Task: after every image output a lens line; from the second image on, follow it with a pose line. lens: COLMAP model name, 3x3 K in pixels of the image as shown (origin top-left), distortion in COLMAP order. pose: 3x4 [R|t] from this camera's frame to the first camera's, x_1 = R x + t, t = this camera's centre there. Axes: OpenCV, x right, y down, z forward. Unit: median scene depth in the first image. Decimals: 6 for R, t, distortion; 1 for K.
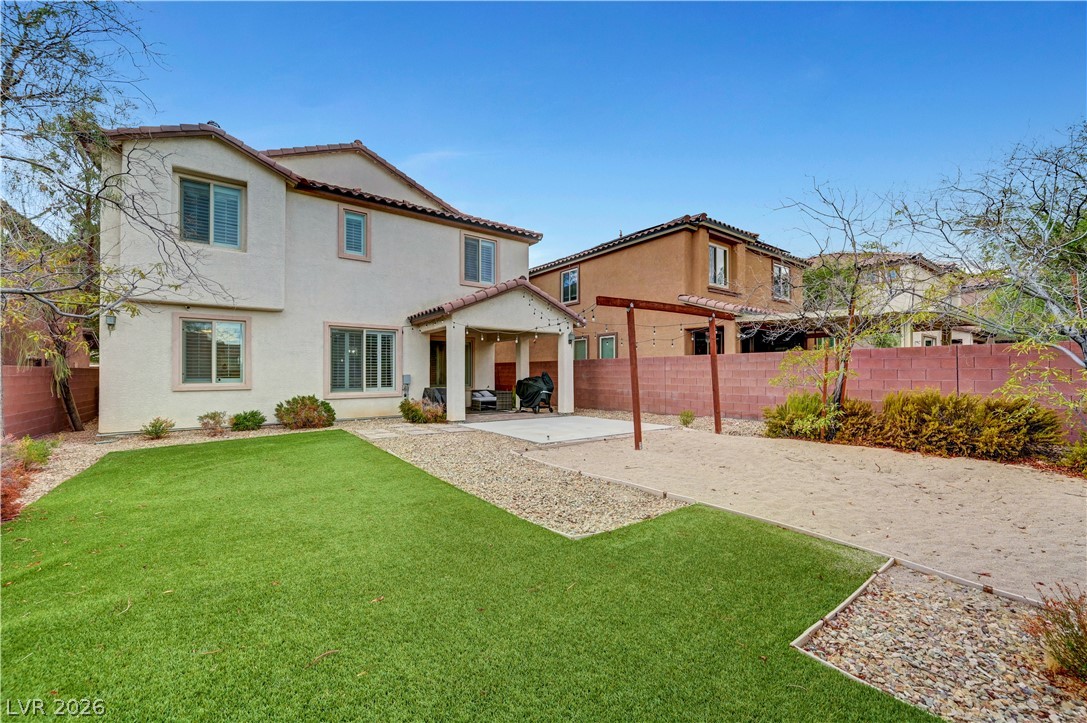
lens RADIAL K [[432.1, 0, 553.5], [0, 432.1, 368.1], [0, 0, 1]] dist [0.000278, 0.000604]
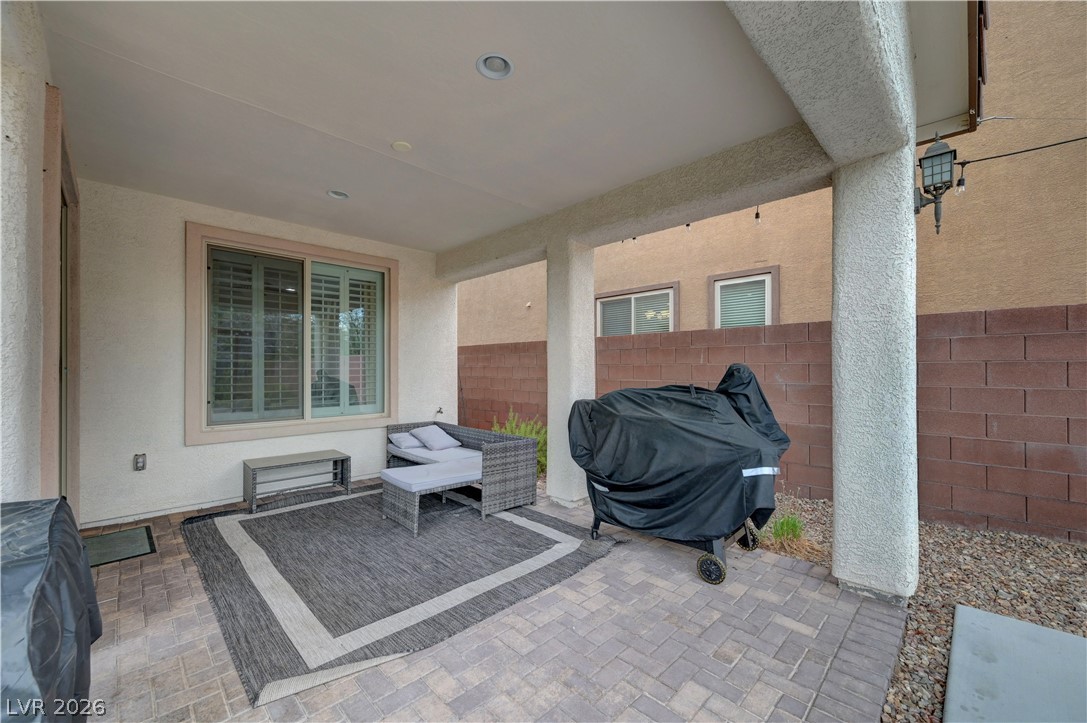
lens RADIAL K [[432.1, 0, 550.8], [0, 432.1, 372.8], [0, 0, 1]] dist [0.000278, 0.000604]
pose [[0.989926, -0.001341, 0.141582, -0.163151], [-0.001136, 0.999848, 0.017414, 0.010230], [-0.141584, -0.017400, 0.989773, 0.944432]]
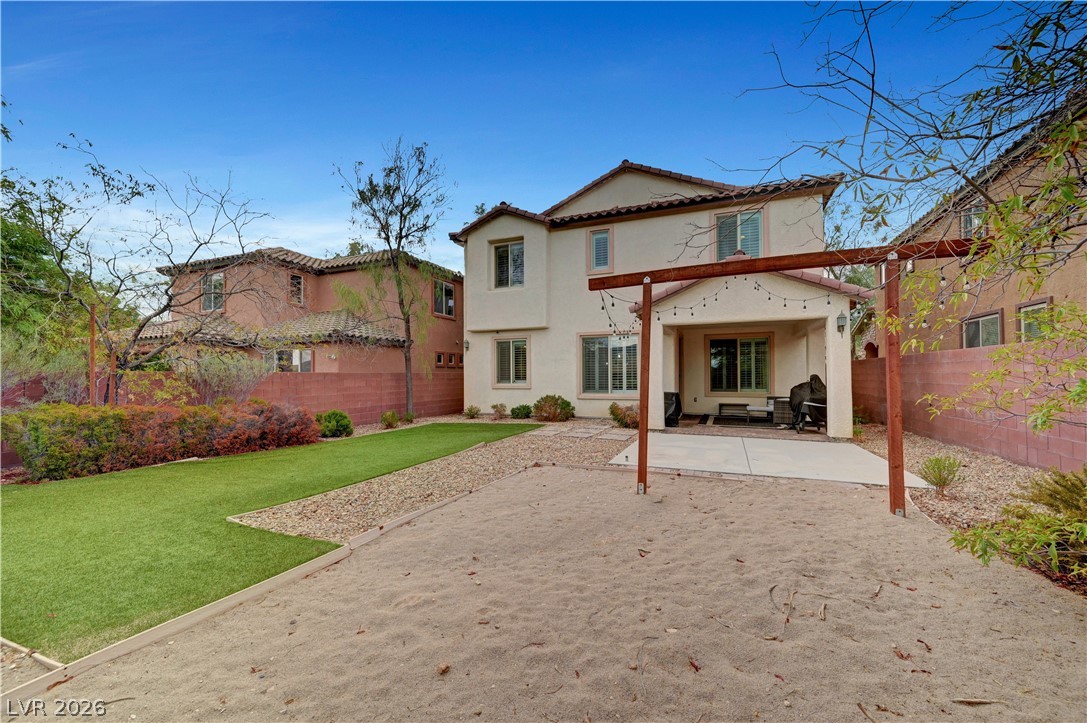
lens RADIAL K [[432.1, 0, 545.7], [0, 432.1, 368.6], [0, 0, 1]] dist [0.000278, 0.000604]
pose [[0.502210, -0.013141, -0.864646, 0.426014], [0.012897, 0.999887, -0.007705, -0.001798], [0.864649, -0.007281, 0.502323, 0.322769]]
